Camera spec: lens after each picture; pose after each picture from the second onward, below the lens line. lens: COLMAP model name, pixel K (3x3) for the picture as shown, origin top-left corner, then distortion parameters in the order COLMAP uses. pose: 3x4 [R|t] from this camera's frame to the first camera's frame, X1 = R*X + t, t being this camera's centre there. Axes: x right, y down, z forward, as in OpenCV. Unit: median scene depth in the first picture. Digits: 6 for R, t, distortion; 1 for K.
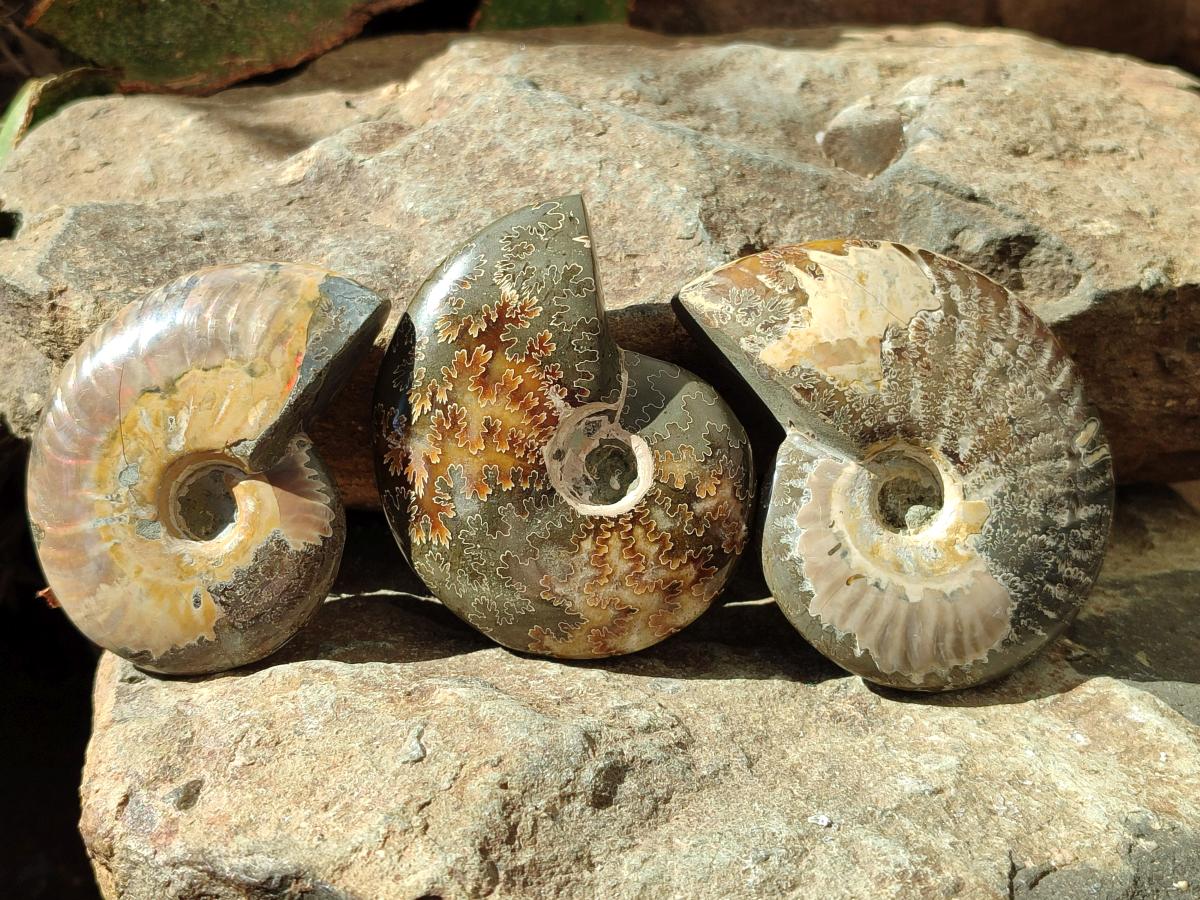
lens RADIAL K [[1889.5, 0, 600.0], [0, 1889.5, 450.0], [0, 0, 1]] dist [0.395839, -3.154108]
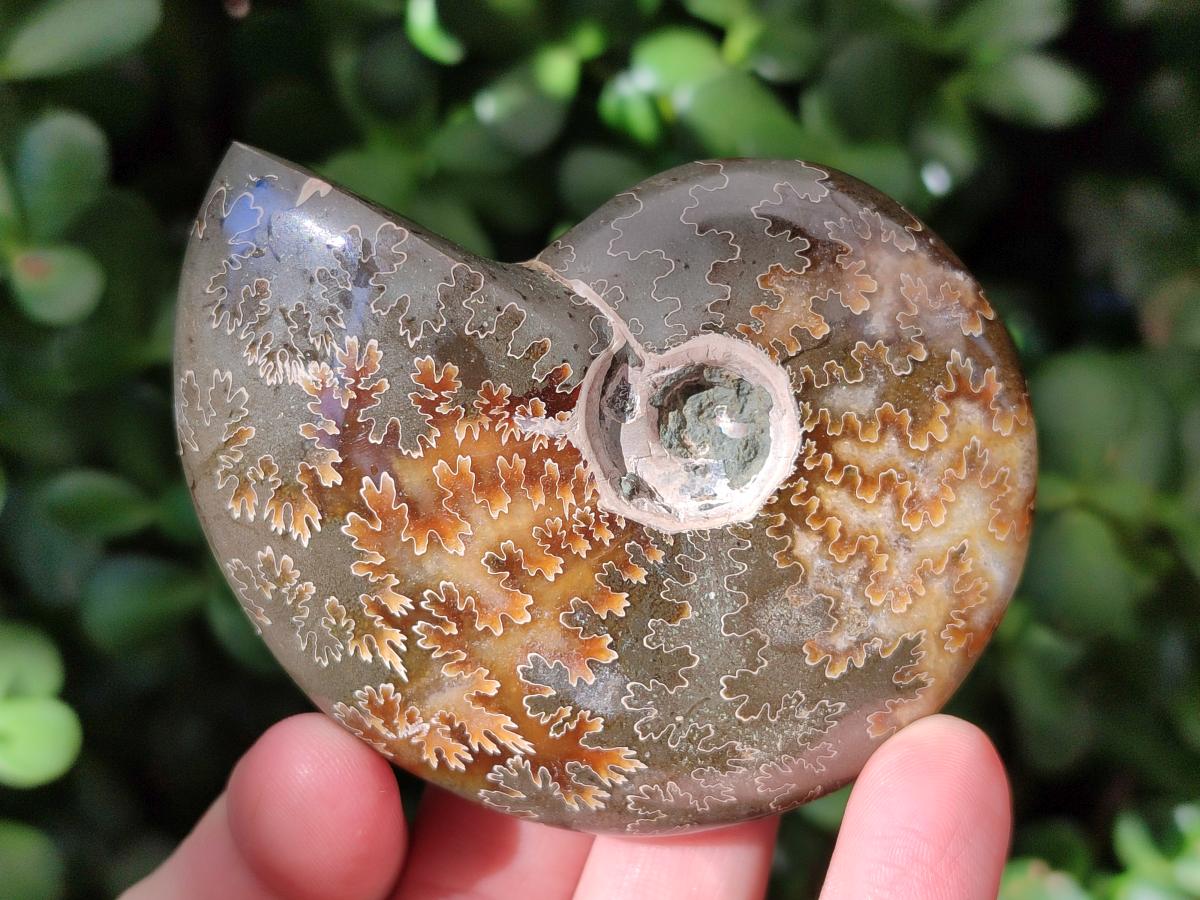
lens RADIAL K [[1889.5, 0, 600.0], [0, 1889.5, 450.0], [0, 0, 1]] dist [0.395839, -3.154108]
pose [[0.593517, -0.804816, -0.002908, -0.017202], [0.801701, 0.590895, 0.090104, -0.055247], [-0.070798, -0.055810, 0.995928, 0.497964]]
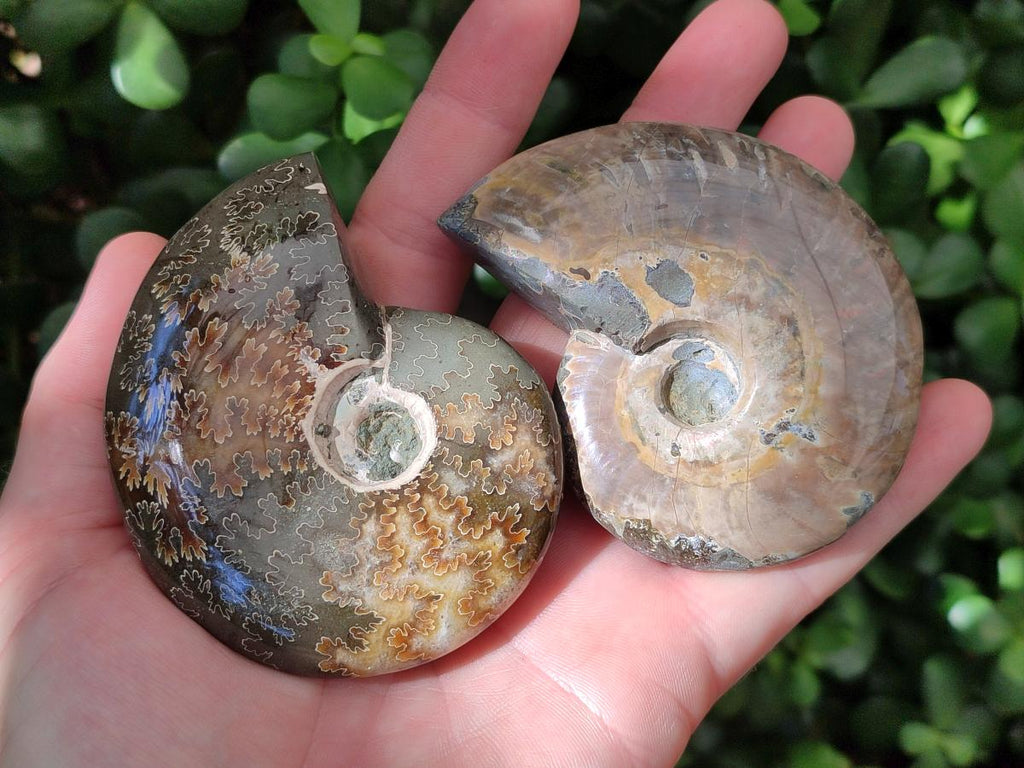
lens RADIAL K [[1612.4, 0, 512.0], [0, 1612.4, 384.0], [0, 0, 1]] dist [0.395839, -3.154108]
pose [[0.987102, -0.157991, 0.025850, 0.046309], [0.159825, 0.963227, -0.215985, 0.153459], [0.009224, 0.217331, 0.976054, 0.291886]]
